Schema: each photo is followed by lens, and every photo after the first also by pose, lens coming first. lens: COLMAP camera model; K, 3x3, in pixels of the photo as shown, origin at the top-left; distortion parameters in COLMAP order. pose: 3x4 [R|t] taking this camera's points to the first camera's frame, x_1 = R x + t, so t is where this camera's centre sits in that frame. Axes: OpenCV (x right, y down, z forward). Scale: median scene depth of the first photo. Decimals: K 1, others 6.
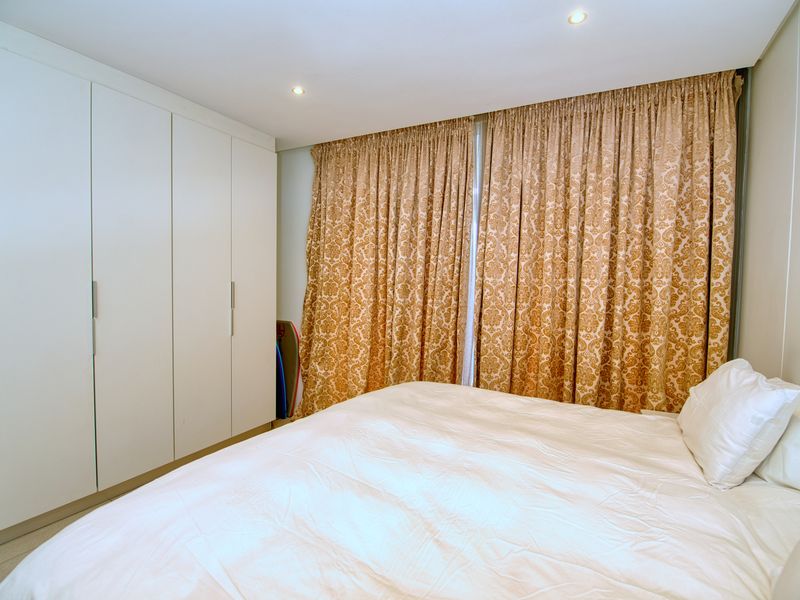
lens RADIAL K [[393.2, 0, 400.0], [0, 393.2, 300.0], [0, 0, 1]] dist [-0.002256, -0.000660]
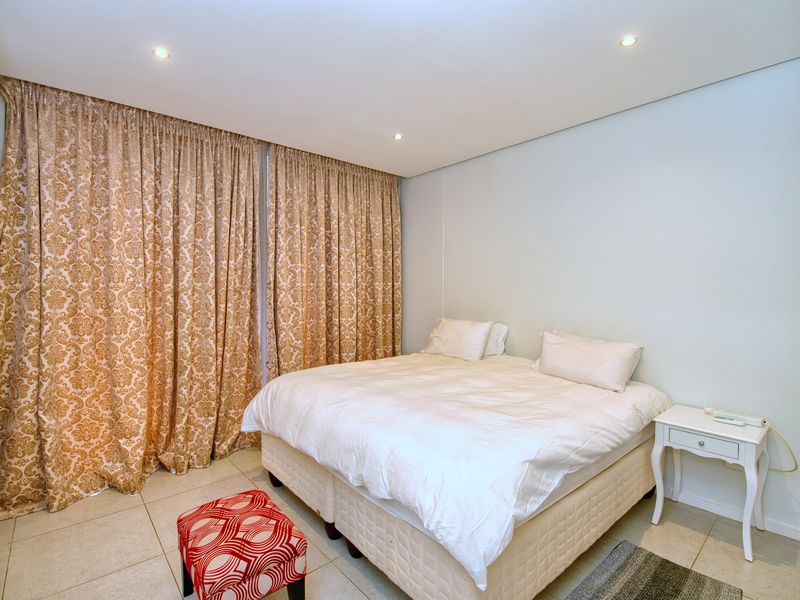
lens RADIAL K [[393.2, 0, 400.0], [0, 393.2, 300.0], [0, 0, 1]] dist [-0.002256, -0.000660]
pose [[0.320268, -0.055943, 0.945674, -0.745338], [0.047484, 0.997948, 0.042954, -0.033749], [-0.946136, 0.031147, 0.322267, 0.251845]]
